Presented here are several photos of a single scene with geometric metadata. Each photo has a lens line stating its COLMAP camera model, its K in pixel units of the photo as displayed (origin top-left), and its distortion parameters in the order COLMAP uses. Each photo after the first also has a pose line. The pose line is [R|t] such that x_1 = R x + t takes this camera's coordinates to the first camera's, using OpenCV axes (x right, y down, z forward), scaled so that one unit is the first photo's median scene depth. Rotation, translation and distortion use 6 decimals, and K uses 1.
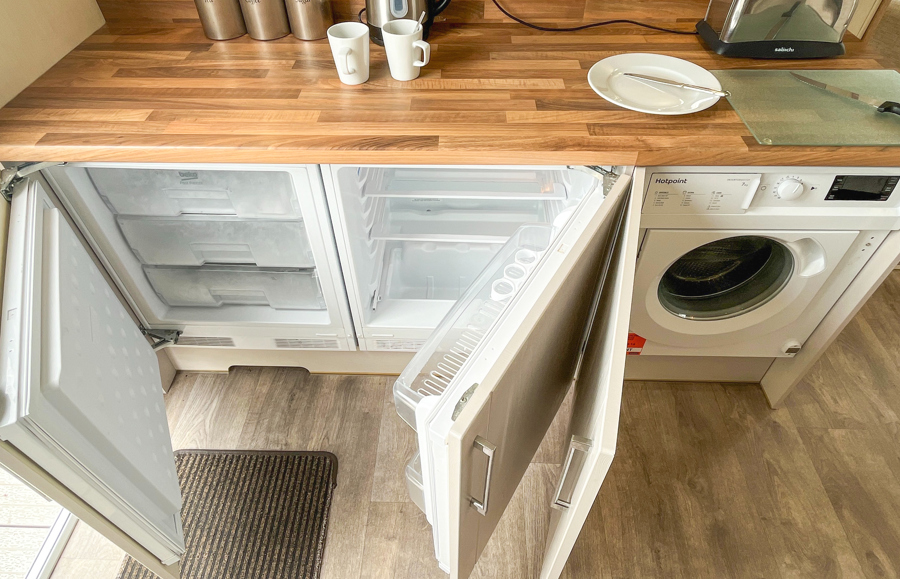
lens RADIAL K [[544.5, 0, 450.0], [0, 544.5, 289.5], [0, 0, 1]] dist [-0.000881, -0.000448]
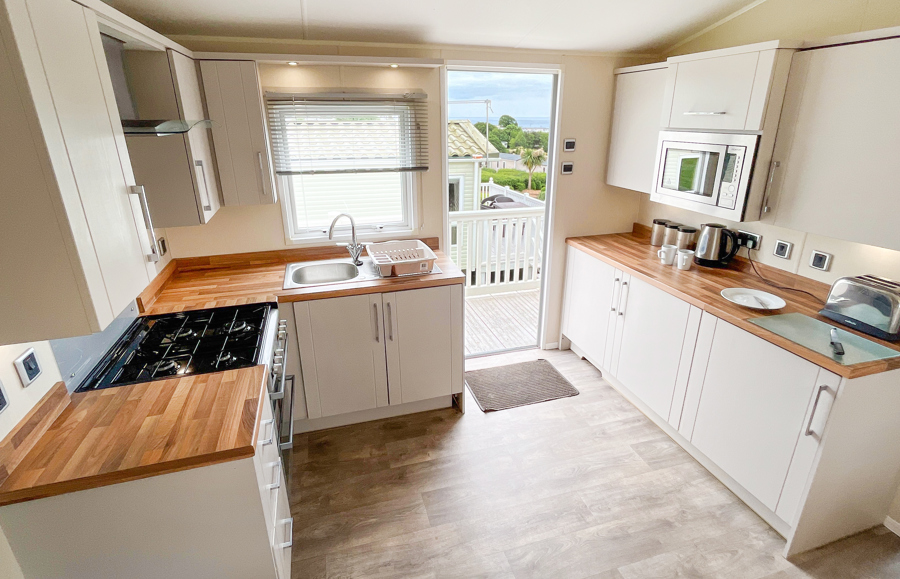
lens RADIAL K [[481.2, 0, 450.0], [0, 481.2, 289.5], [0, 0, 1]] dist [-0.000513, -0.000303]
pose [[0.341206, 0.344118, -0.874735, 1.487362], [-0.687488, 0.725987, 0.017434, 0.386395], [0.641045, 0.595421, 0.484288, -0.736484]]
